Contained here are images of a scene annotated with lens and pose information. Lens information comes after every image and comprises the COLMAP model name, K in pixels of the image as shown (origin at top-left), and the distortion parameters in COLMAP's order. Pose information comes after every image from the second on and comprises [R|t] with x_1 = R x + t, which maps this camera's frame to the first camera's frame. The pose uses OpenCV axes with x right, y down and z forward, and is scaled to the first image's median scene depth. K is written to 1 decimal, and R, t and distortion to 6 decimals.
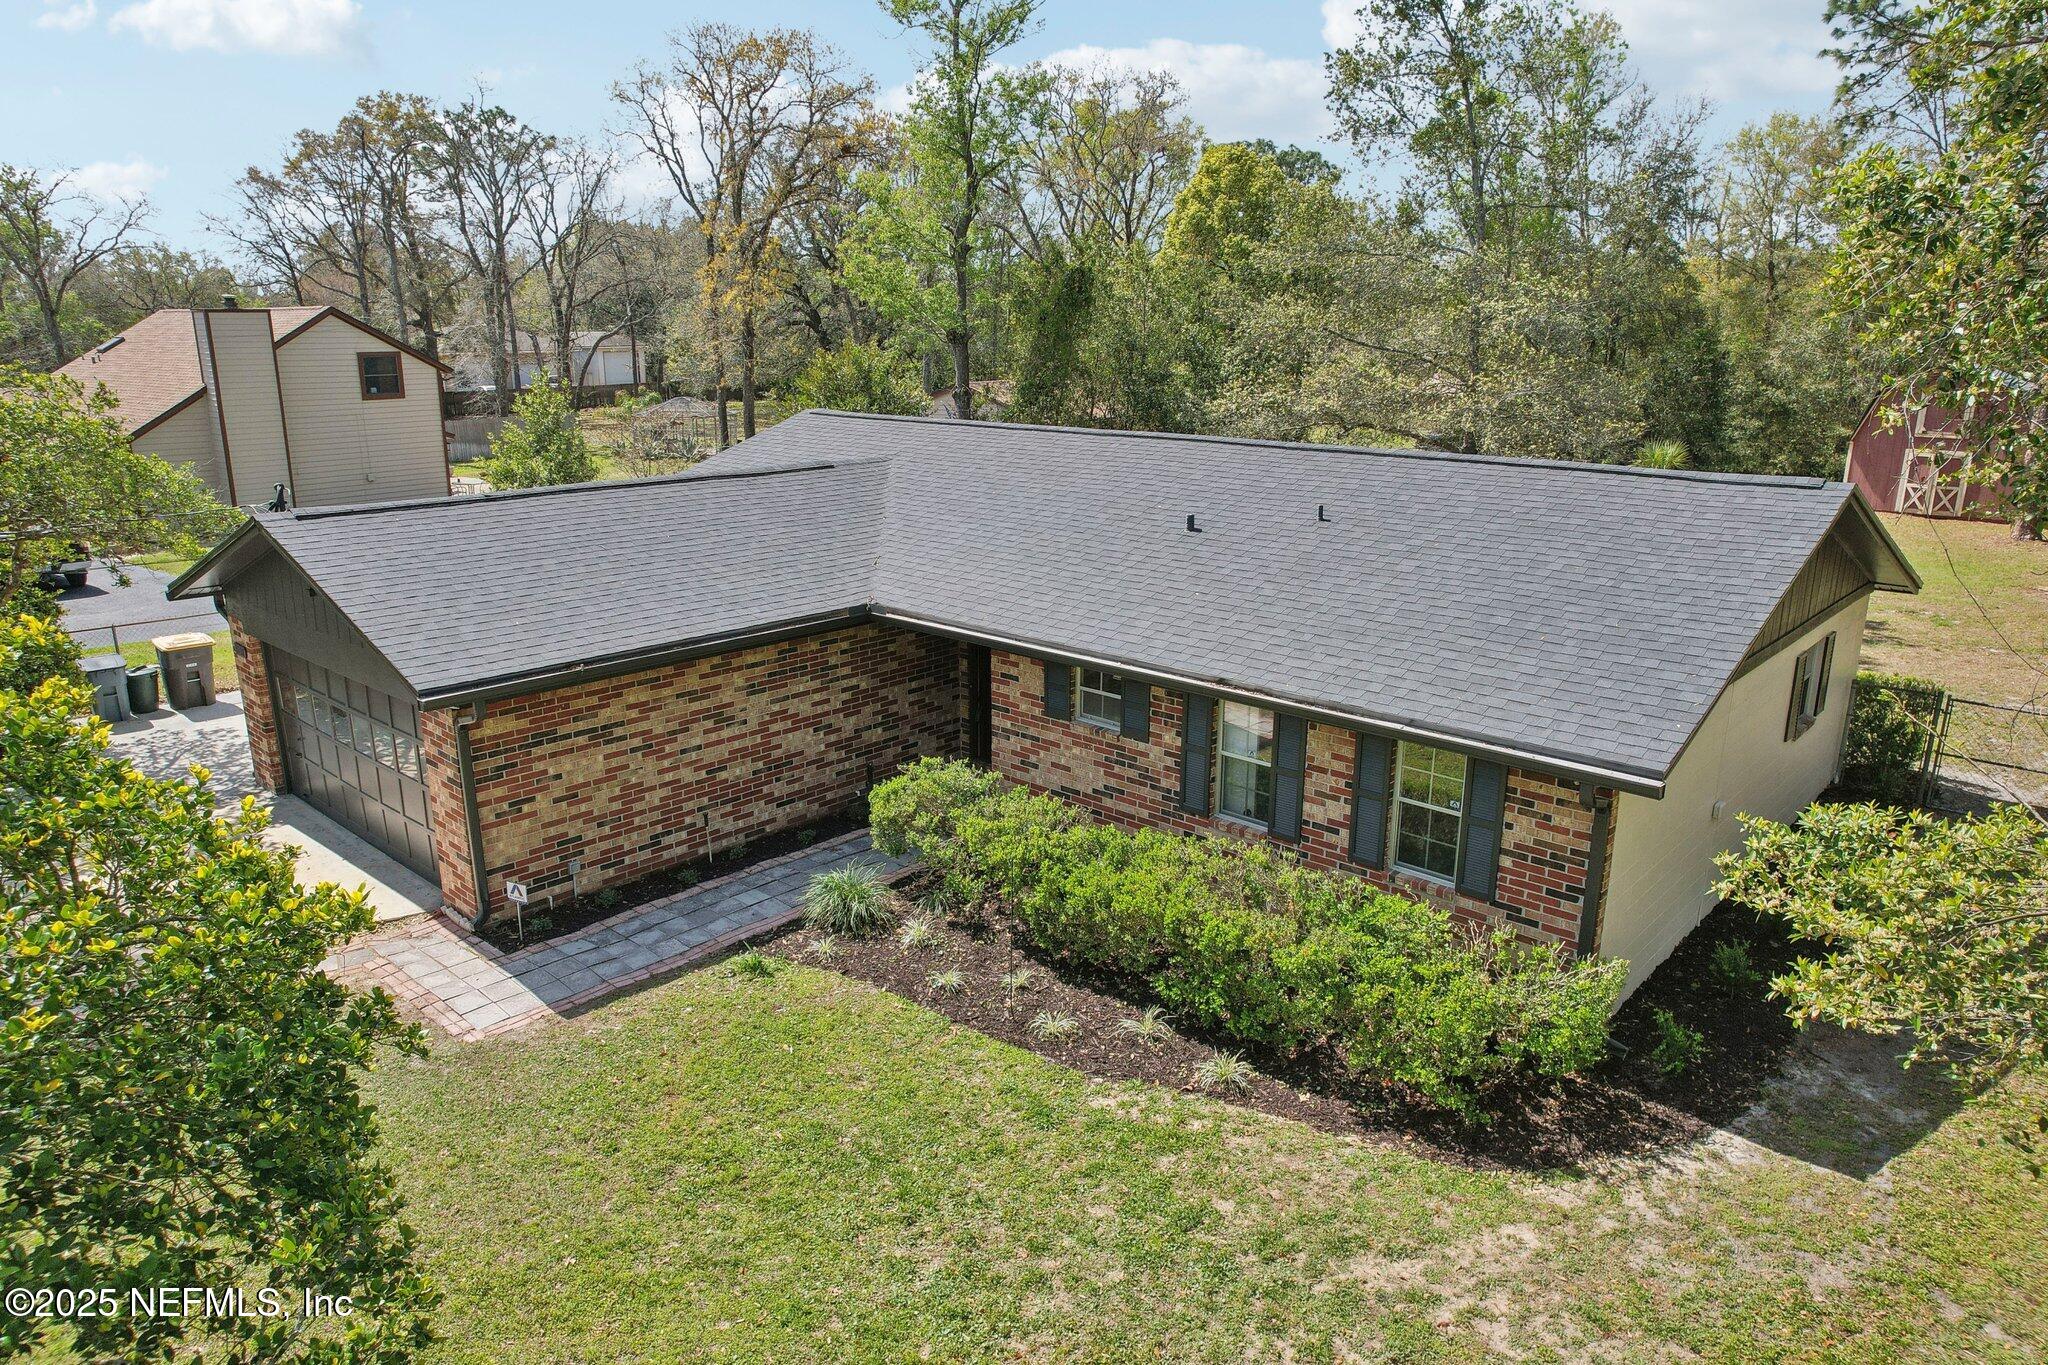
lens RADIAL K [[1351.2, 0, 1018.7], [0, 1351.2, 679.0], [0, 0, 1]] dist [-0.082662, 0.065490]
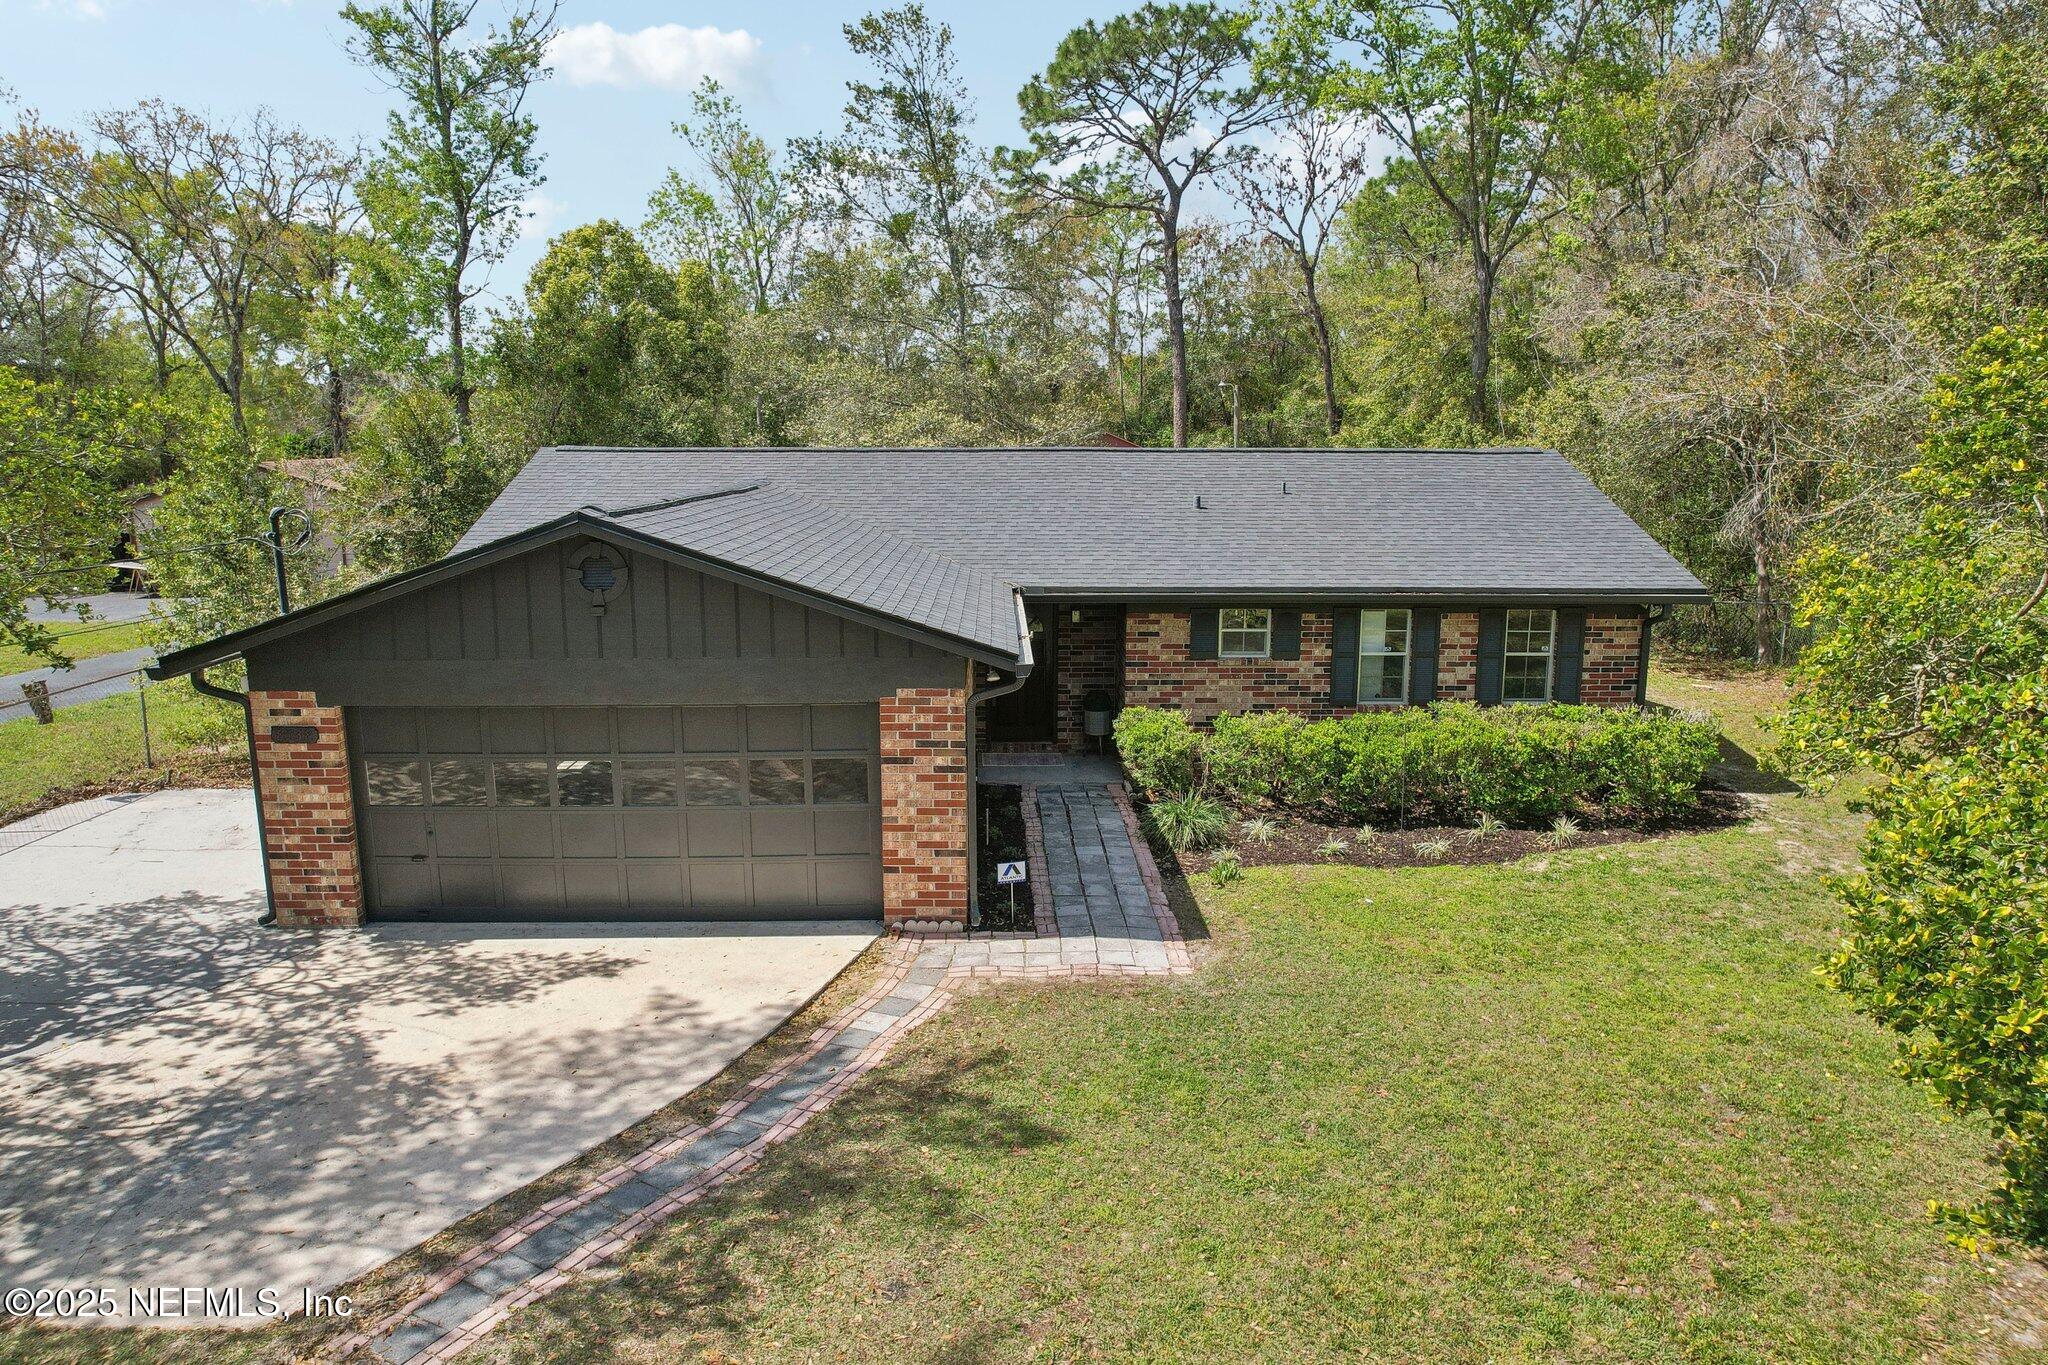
lens RADIAL K [[1351.2, 0, 1018.7], [0, 1351.2, 679.0], [0, 0, 1]] dist [-0.082662, 0.065490]
pose [[0.711388, -0.121673, 0.692187, -1.011536], [0.177266, 0.984120, -0.009193, 0.030972], [-0.680077, 0.129241, 0.721660, 0.273107]]
